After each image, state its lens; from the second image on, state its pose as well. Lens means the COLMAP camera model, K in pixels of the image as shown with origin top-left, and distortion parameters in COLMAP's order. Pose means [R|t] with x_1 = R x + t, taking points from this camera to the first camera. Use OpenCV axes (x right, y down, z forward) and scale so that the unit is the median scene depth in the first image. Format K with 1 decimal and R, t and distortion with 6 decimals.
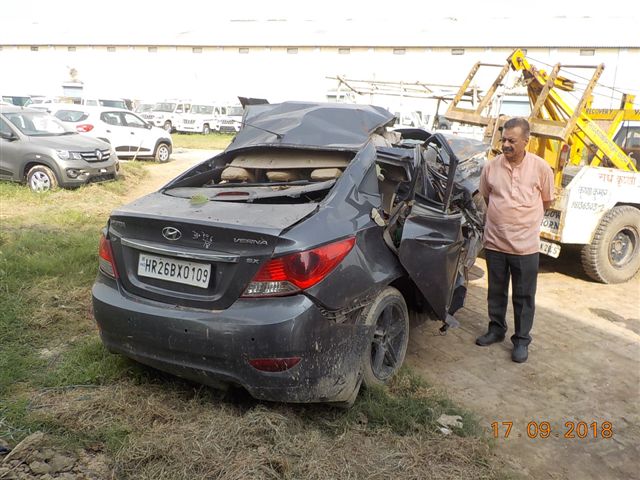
lens RADIAL K [[545.3, 0, 319.7], [0, 545.3, 239.5], [0, 0, 1]] dist [0.009497, 0.007129]
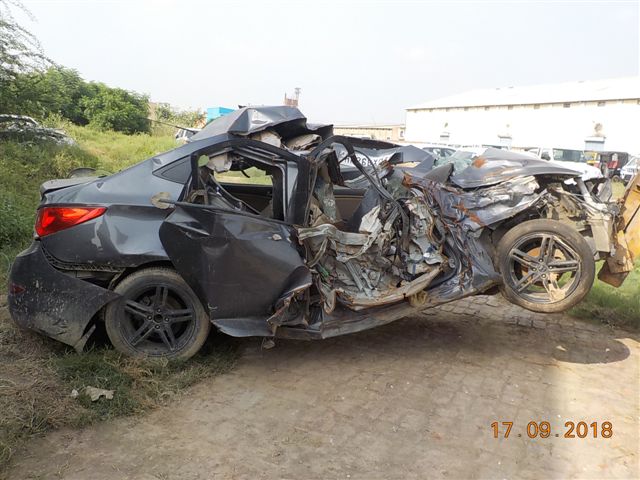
lens RADIAL K [[545.3, 0, 319.8], [0, 545.3, 240.2], [0, 0, 1]] dist [0.009497, 0.007129]
pose [[0.644483, 0.142880, -0.751151, 0.420486], [-0.212102, 0.977240, 0.003903, 0.056115], [0.734612, 0.156805, 0.660119, -0.155279]]
